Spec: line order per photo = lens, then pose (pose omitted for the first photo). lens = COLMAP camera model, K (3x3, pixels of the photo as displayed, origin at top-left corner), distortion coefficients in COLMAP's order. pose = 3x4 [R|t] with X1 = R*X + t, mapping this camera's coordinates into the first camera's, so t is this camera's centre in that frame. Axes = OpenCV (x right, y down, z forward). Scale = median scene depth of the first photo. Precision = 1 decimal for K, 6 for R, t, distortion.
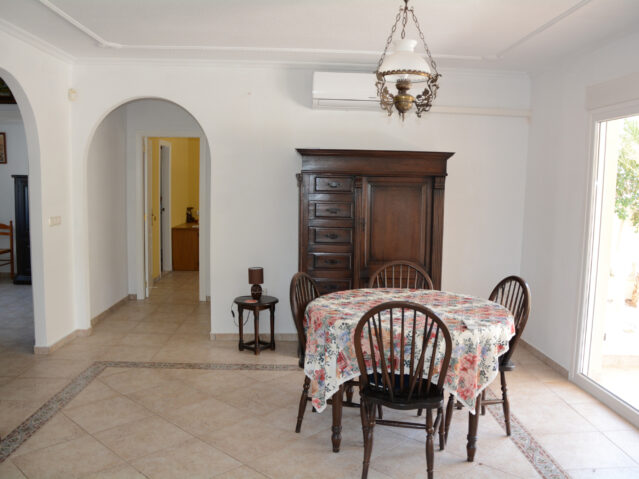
lens RADIAL K [[562.8, 0, 342.9], [0, 562.8, 246.7], [0, 0, 1]] dist [-0.143945, 0.090290]
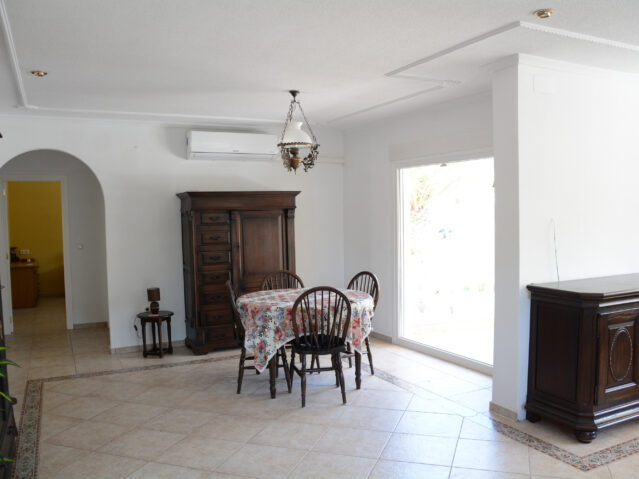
lens RADIAL K [[562.8, 0, 342.8], [0, 562.8, 246.8], [0, 0, 1]] dist [-0.143945, 0.090290]
pose [[0.905742, -0.063011, 0.419119, -0.320629], [0.083999, 0.995959, -0.031793, 0.023846], [-0.415422, 0.064002, 0.907374, -0.323219]]
